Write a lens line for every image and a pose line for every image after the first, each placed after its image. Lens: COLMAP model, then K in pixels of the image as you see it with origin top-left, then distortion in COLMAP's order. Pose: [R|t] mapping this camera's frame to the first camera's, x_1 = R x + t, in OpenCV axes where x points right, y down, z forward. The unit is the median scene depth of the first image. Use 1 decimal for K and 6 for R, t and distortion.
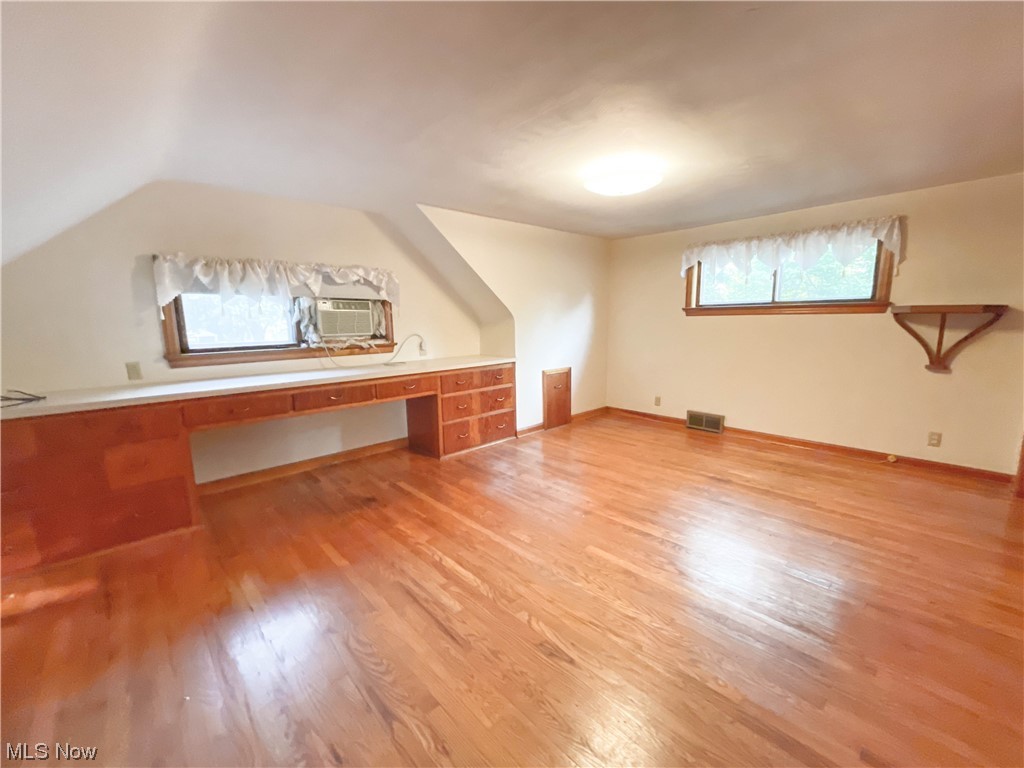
lens RADIAL K [[412.6, 0, 512.9], [0, 412.6, 383.3], [0, 0, 1]] dist [-0.004444, -0.000008]
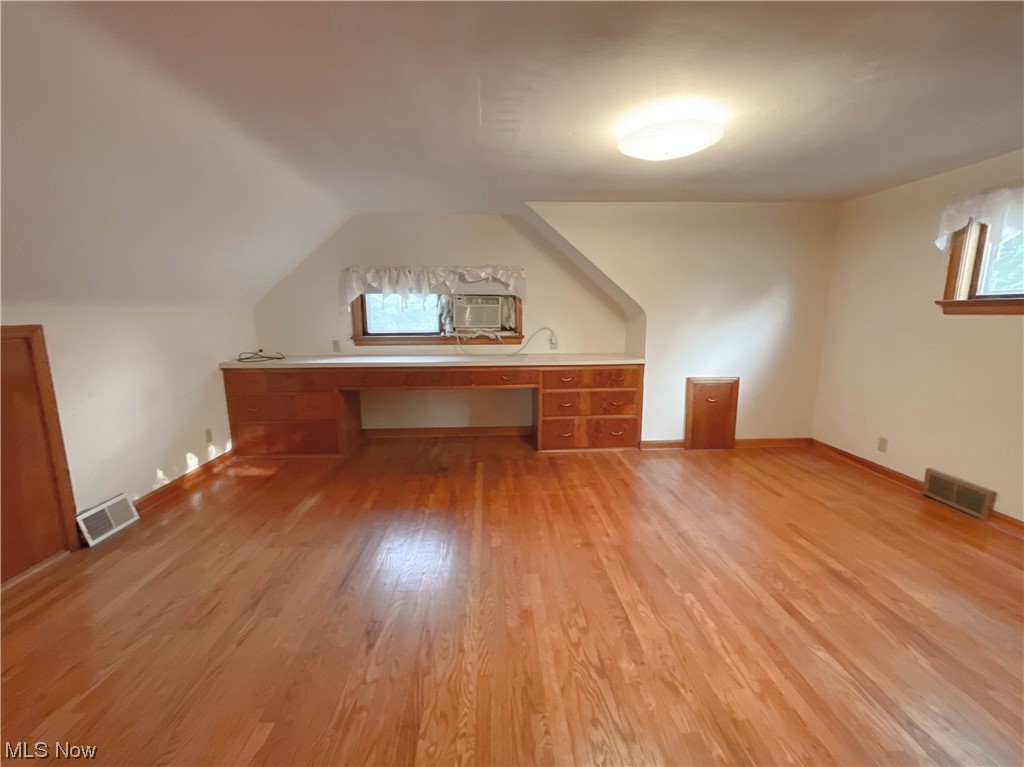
lens RADIAL K [[423.1, 0, 512.0], [0, 423.1, 383.5], [0, 0, 1]] dist [-0.001906, 0.000123]
pose [[0.767367, 0.119744, -0.629928, 0.414773], [-0.105984, 0.992582, 0.059573, -0.039596], [0.632388, 0.021048, 0.774366, 0.151958]]
